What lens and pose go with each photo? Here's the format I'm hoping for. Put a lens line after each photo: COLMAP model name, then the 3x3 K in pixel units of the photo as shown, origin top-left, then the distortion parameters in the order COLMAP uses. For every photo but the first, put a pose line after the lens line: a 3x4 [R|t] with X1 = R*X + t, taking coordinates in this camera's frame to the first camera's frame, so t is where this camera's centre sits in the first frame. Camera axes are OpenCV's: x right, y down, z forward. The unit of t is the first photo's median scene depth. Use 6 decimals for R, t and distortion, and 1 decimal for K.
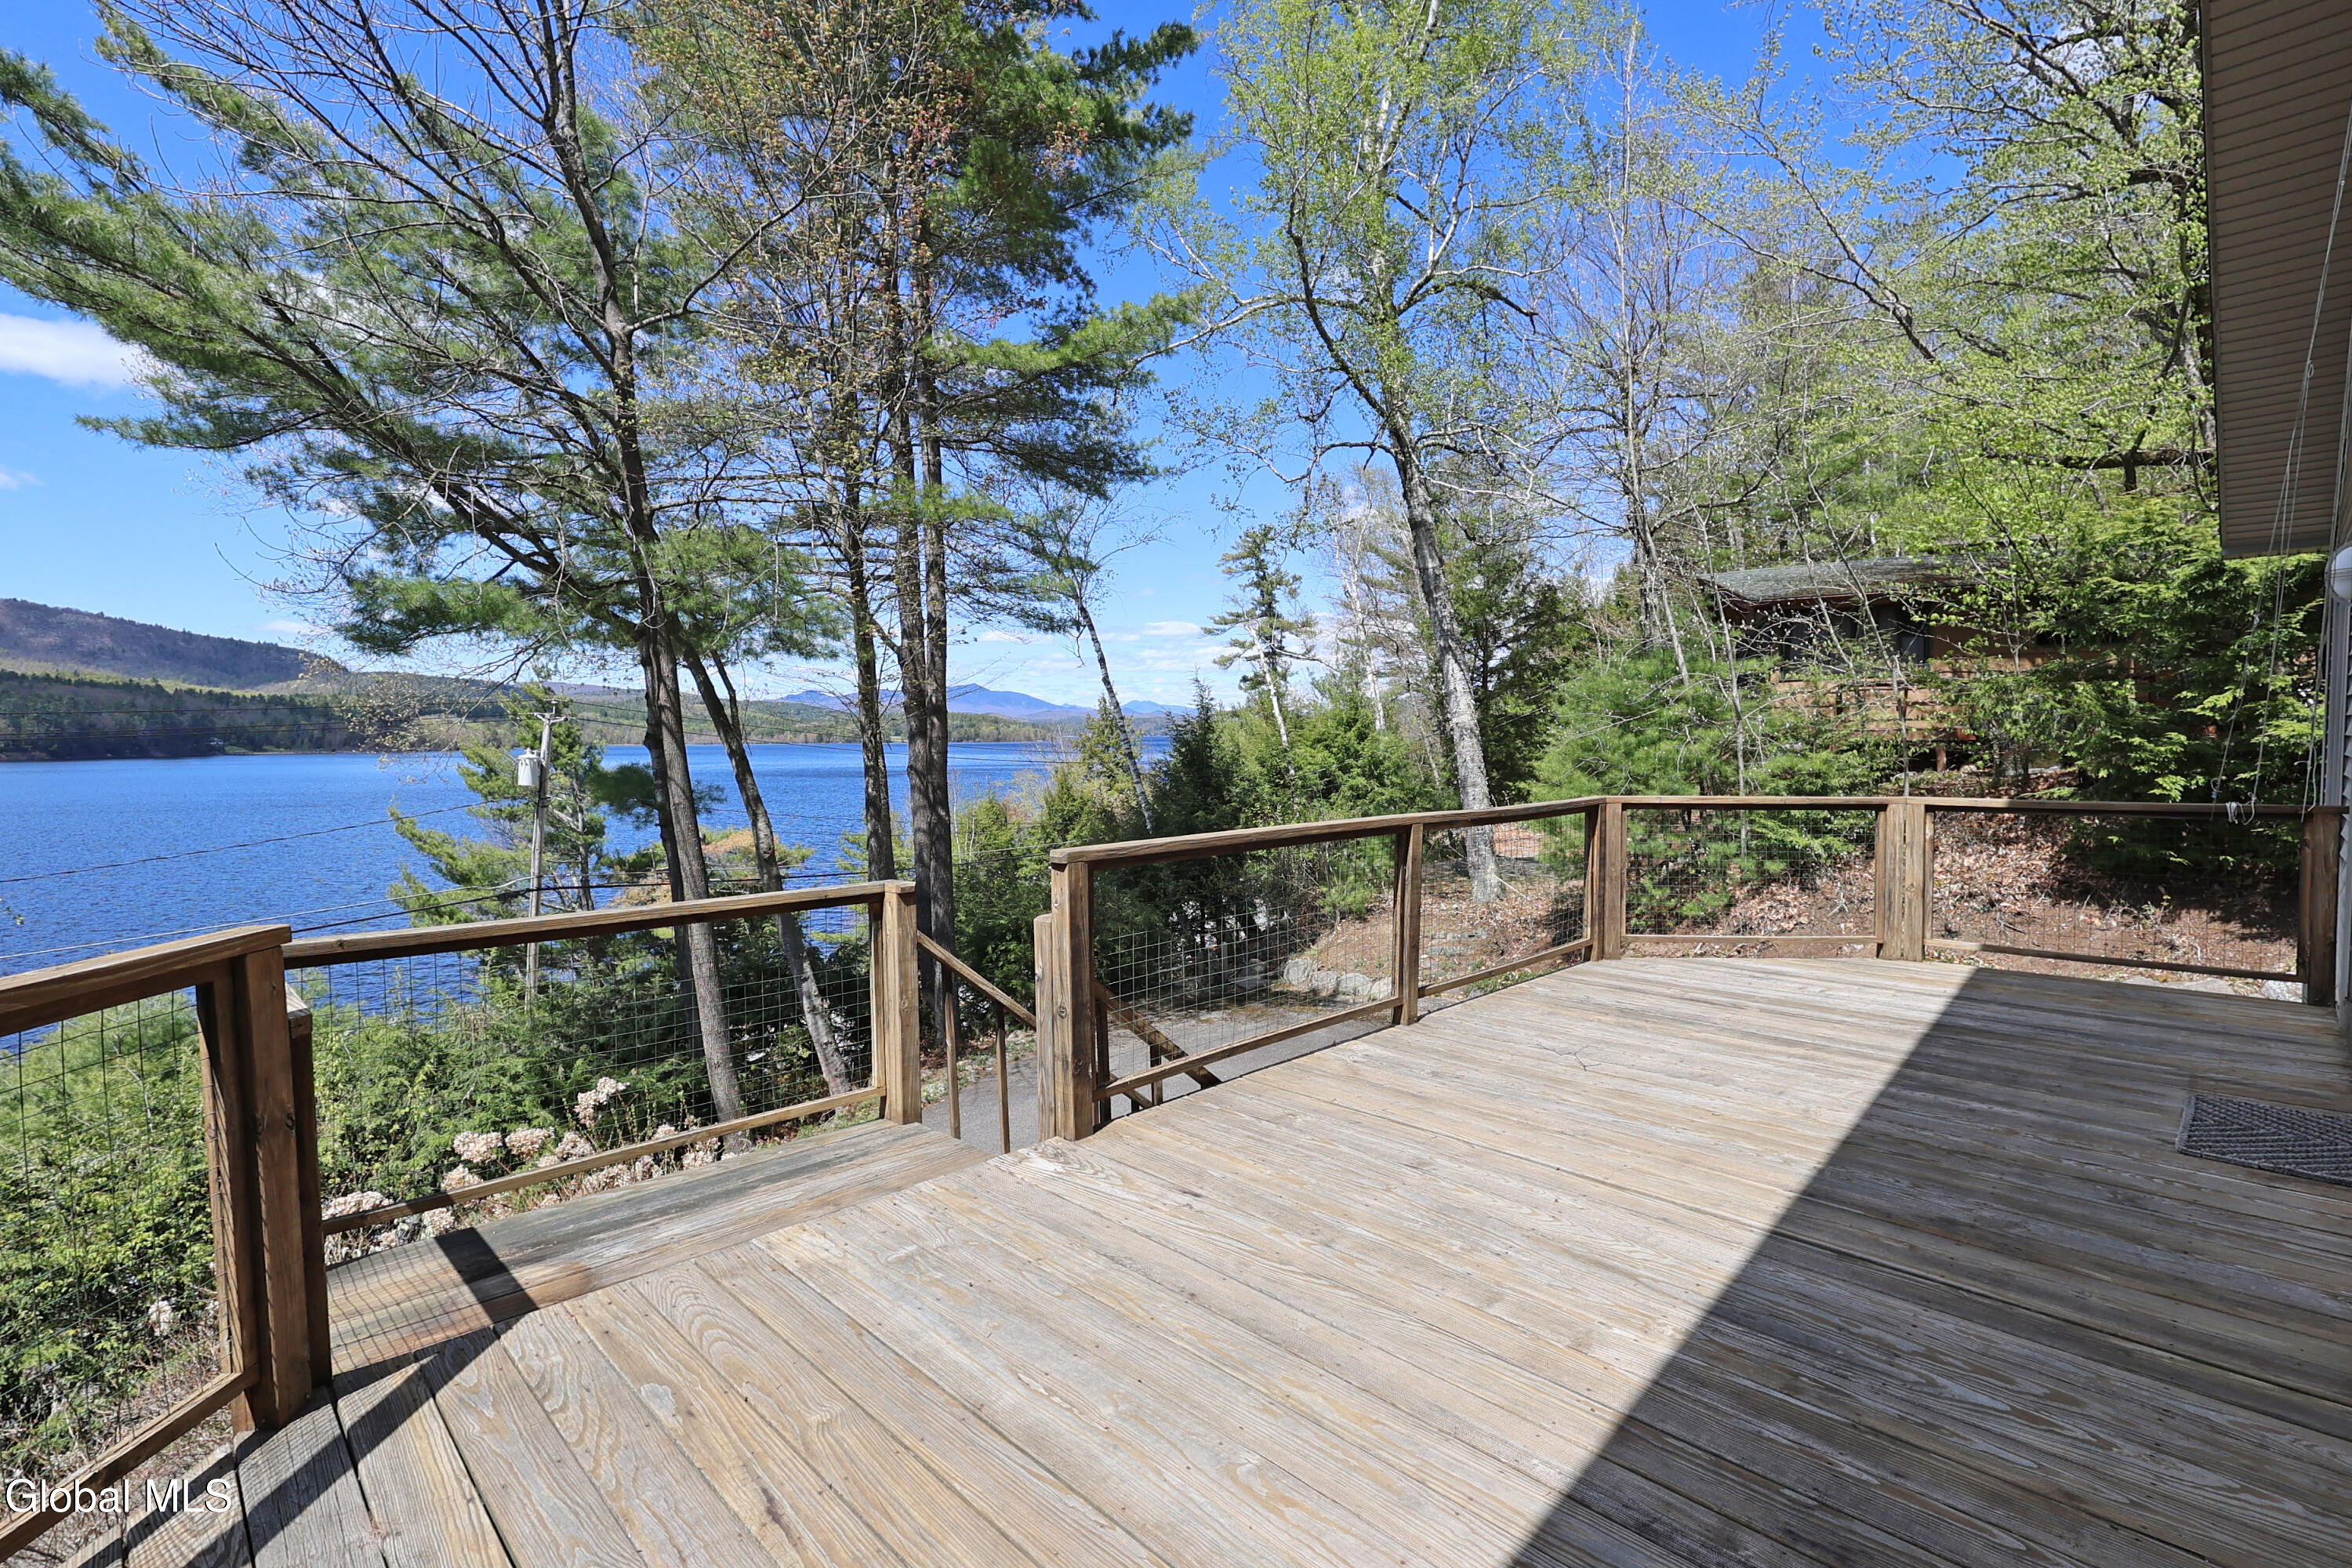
lens RADIAL K [[1050.3, 0, 1139.1], [0, 1050.3, 777.5], [0, 0, 1]] dist [-0.005537, 0.000092]
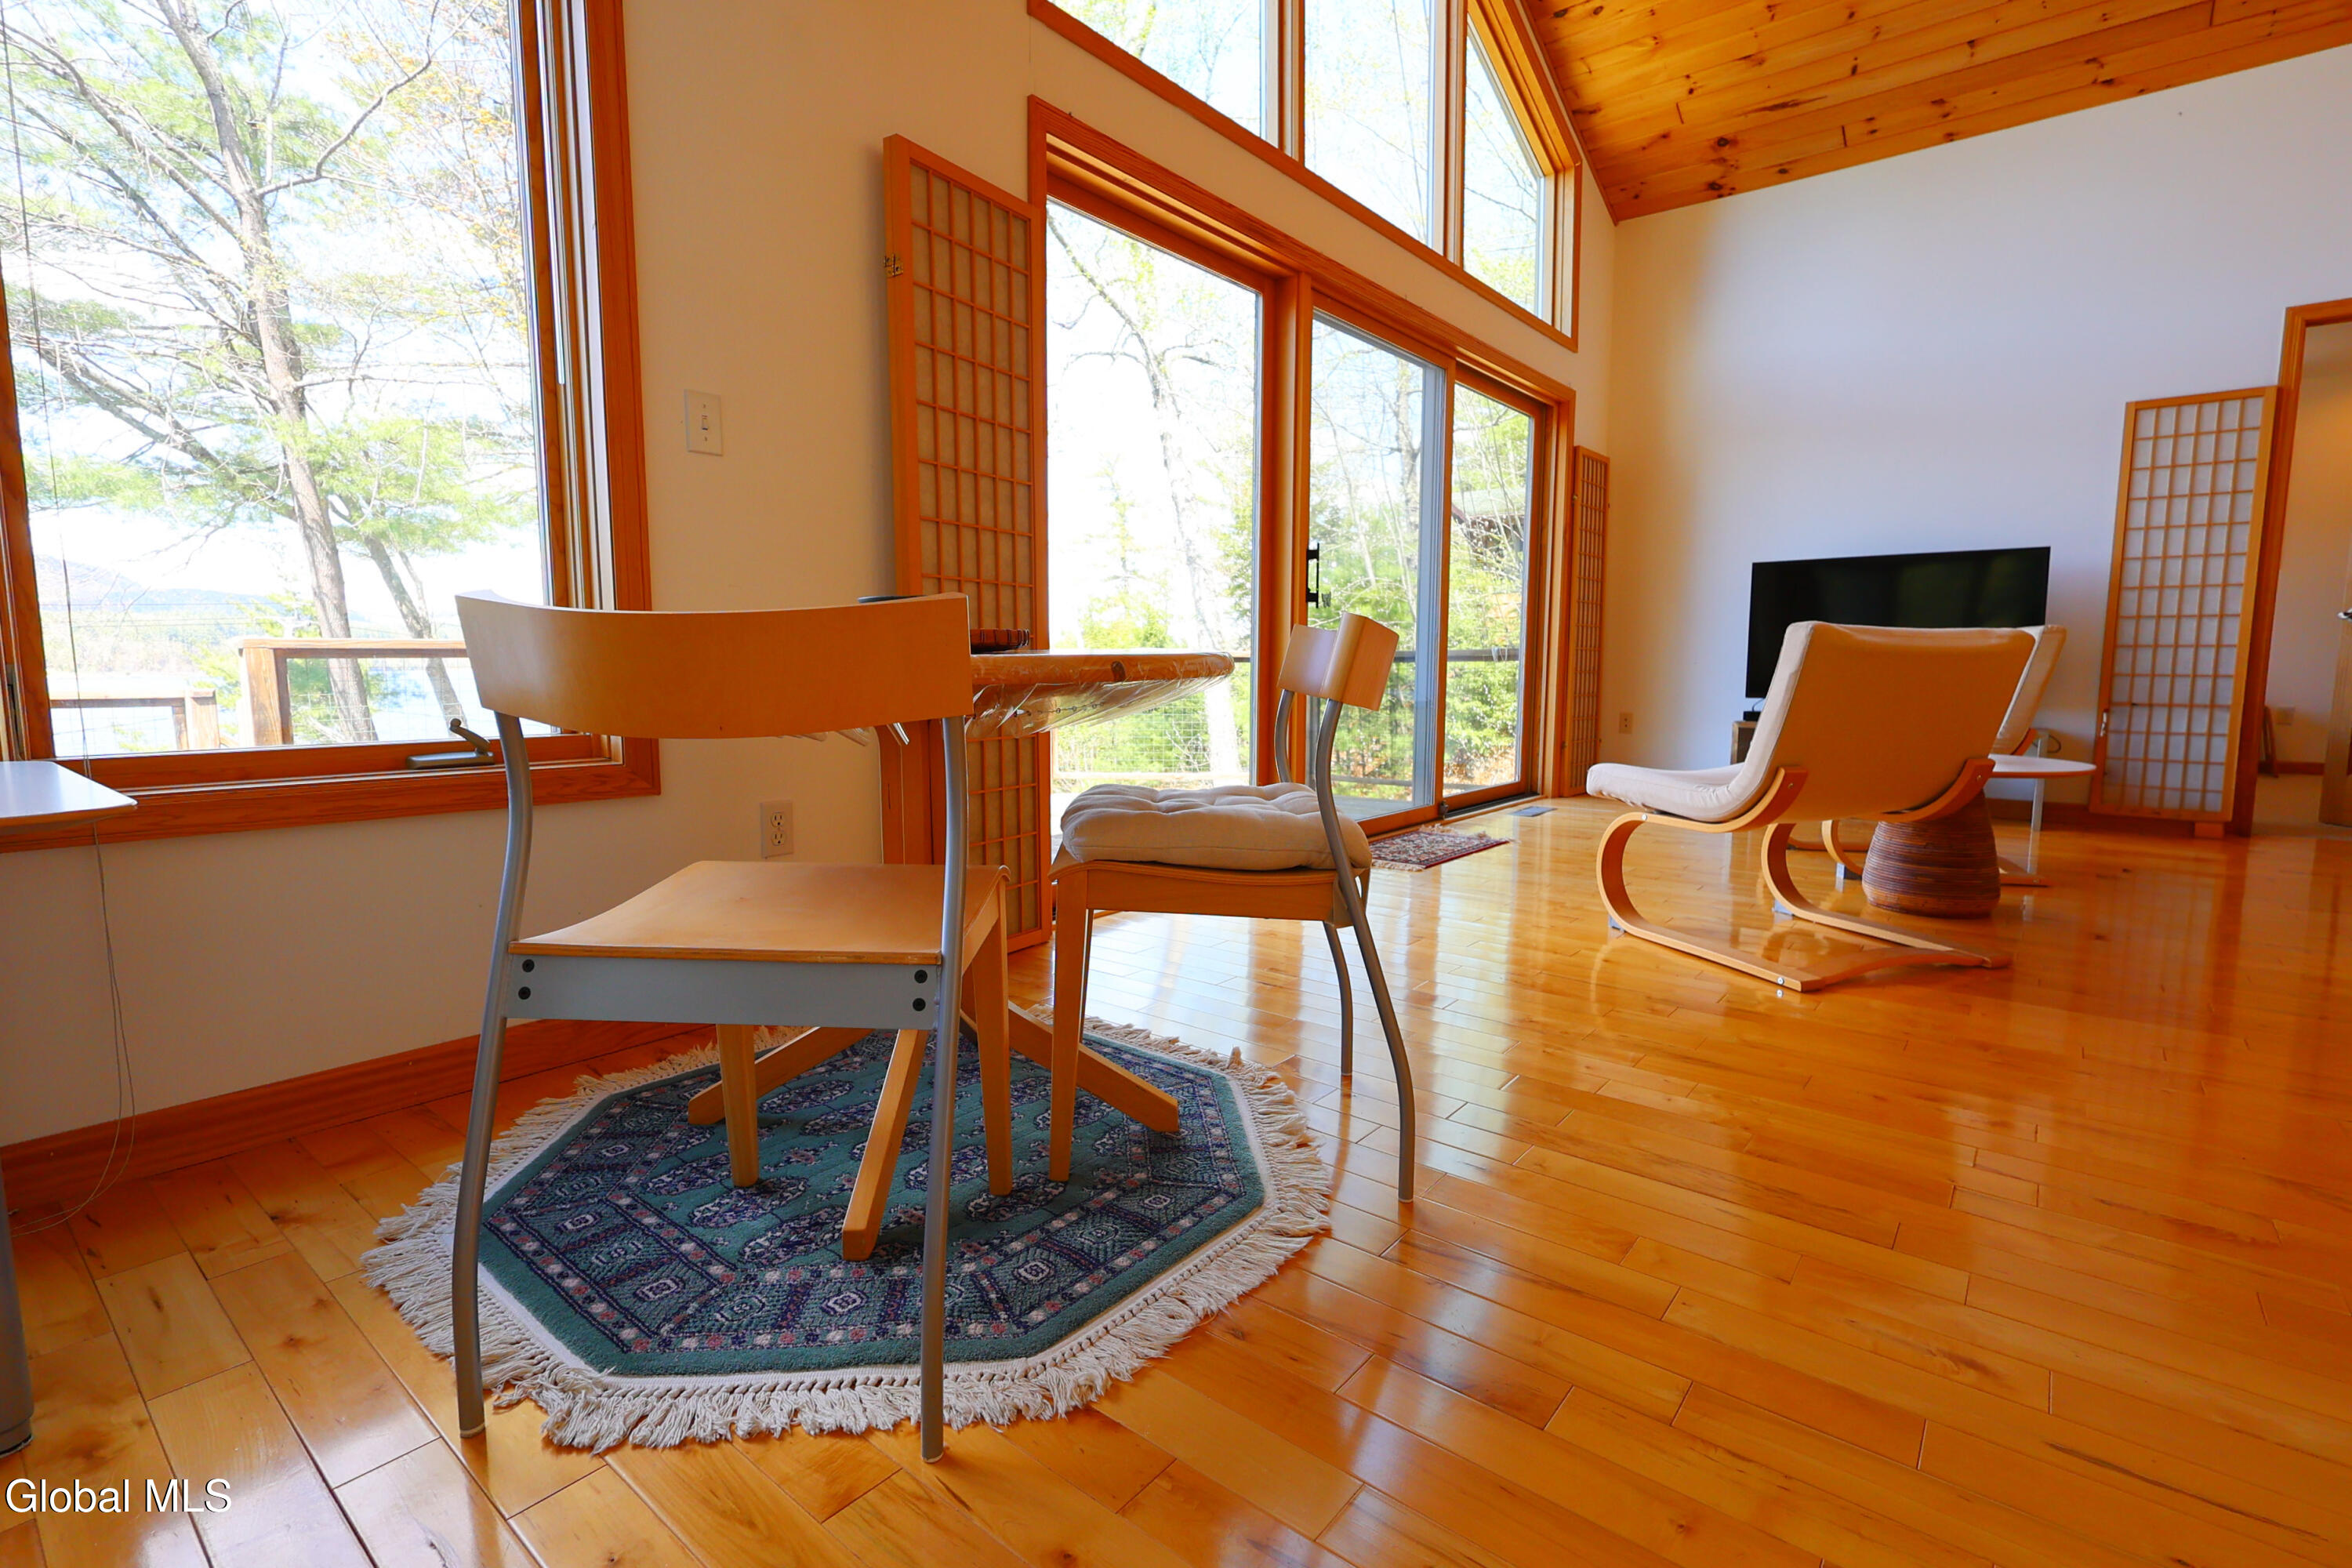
lens RADIAL K [[1095.0, 0, 1174.8], [0, 1095.0, 783.7], [0, 0, 1]] dist [-0.005236, 0.001117]
pose [[0.994462, -0.004460, 0.105004, 0.229590], [-0.002317, 0.997926, 0.064326, 0.041498], [-0.105073, -0.064213, 0.992389, -0.101397]]
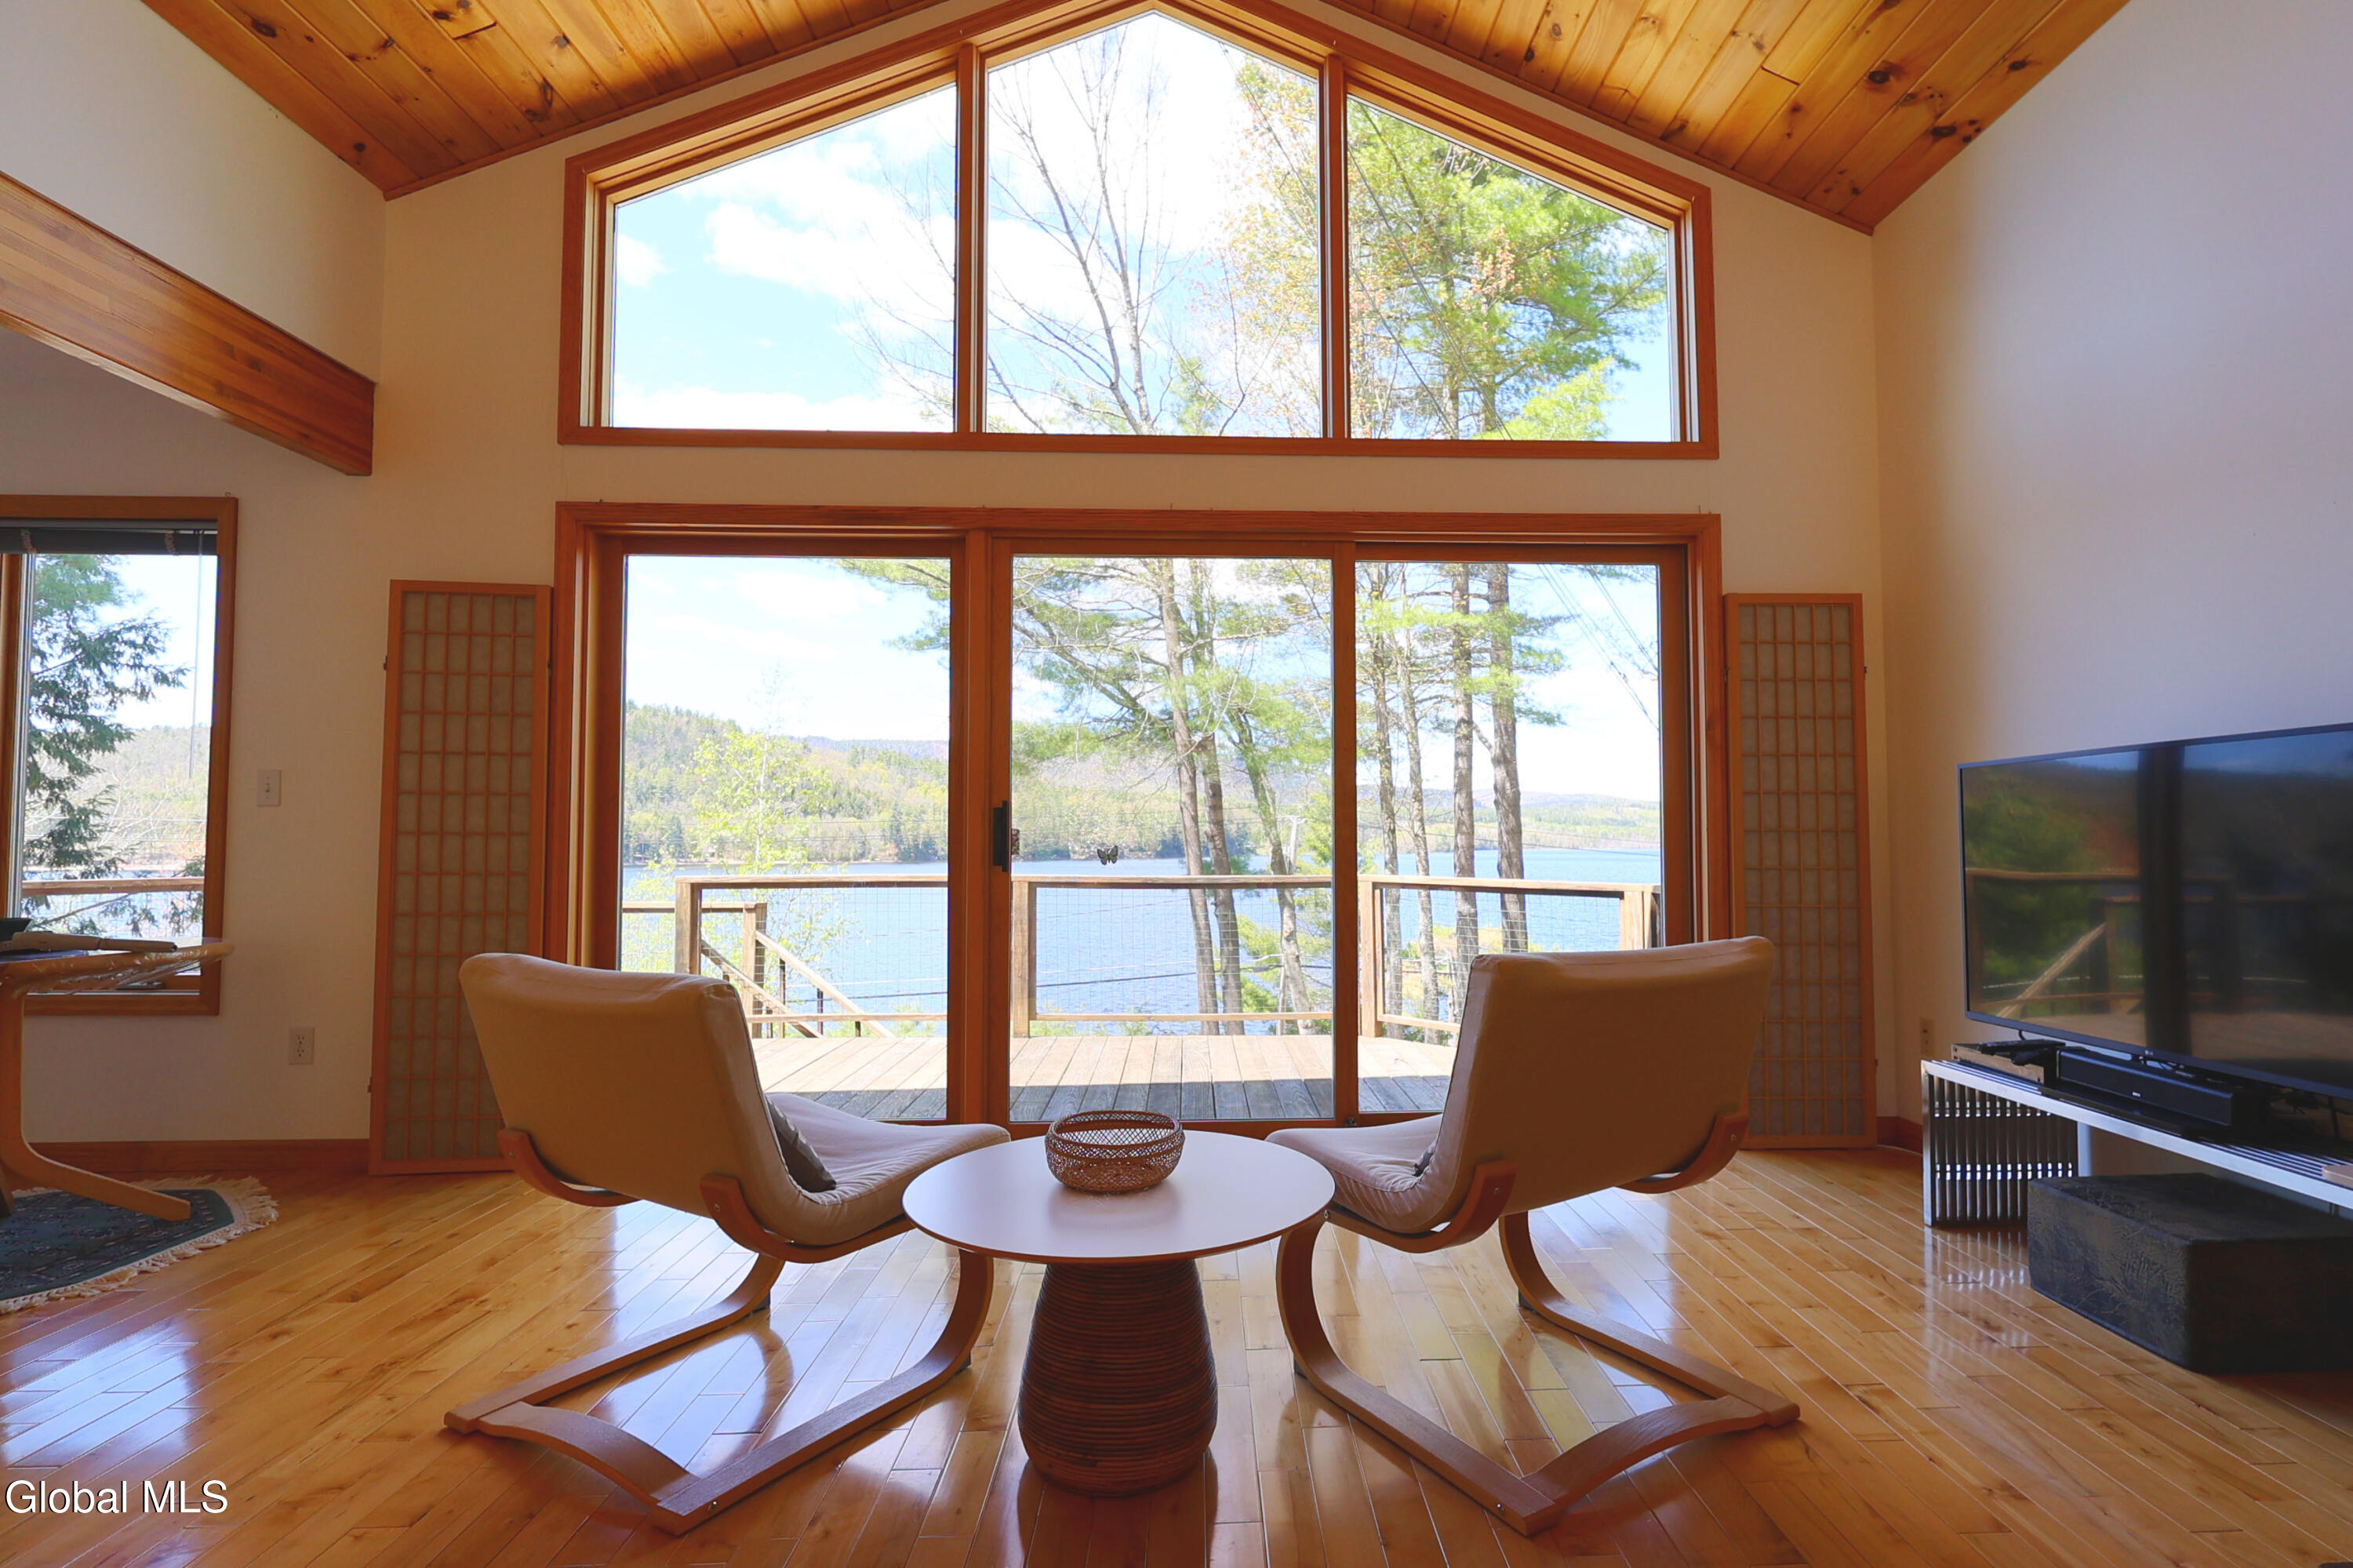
lens RADIAL K [[1095.5, 0, 1220.7], [0, 1095.5, 791.6], [0, 0, 1]] dist [-0.005236, 0.001117]
pose [[0.746189, -0.029697, -0.665071, 0.519048], [-0.030045, 0.996484, -0.078206, 0.013357], [0.665056, 0.078339, 0.742673, 0.025281]]
